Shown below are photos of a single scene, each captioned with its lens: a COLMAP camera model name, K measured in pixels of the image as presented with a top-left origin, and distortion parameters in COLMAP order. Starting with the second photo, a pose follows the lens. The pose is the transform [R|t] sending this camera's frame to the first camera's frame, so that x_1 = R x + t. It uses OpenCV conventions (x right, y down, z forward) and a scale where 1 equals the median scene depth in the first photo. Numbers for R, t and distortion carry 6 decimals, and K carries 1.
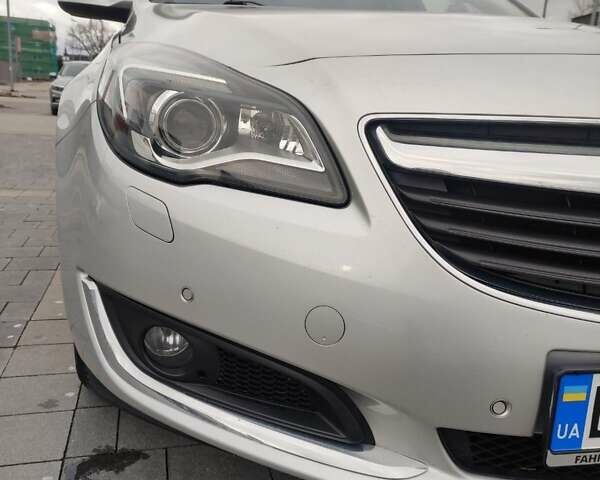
lens RADIAL K [[582.3, 0, 305.0], [0, 582.3, 242.0], [0, 0, 1]] dist [0.024993, 0.000000]
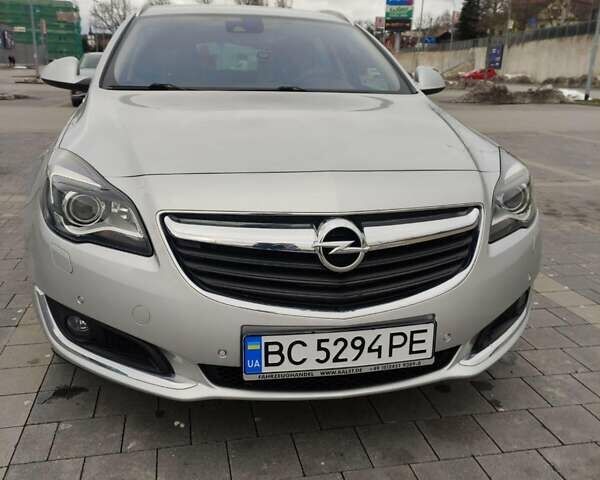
lens RADIAL K [[582.3, 0, 305.3], [0, 582.3, 240.9], [0, 0, 1]] dist [0.024993, 0.000000]
pose [[0.998636, -0.020664, -0.047957, 0.586731], [0.022763, 0.998787, 0.043654, -0.158790], [0.046997, -0.044687, 0.997895, -0.826331]]
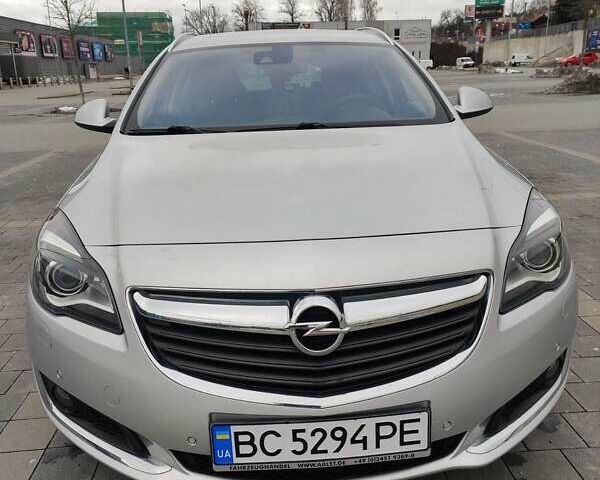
lens RADIAL K [[582.3, 0, 305.2], [0, 582.3, 237.3], [0, 0, 1]] dist [0.024993, 0.000000]
pose [[0.980099, -0.029857, -0.196252, 0.879981], [0.038085, 0.998541, 0.038285, -0.359595], [0.194823, -0.044997, 0.979806, -0.637263]]
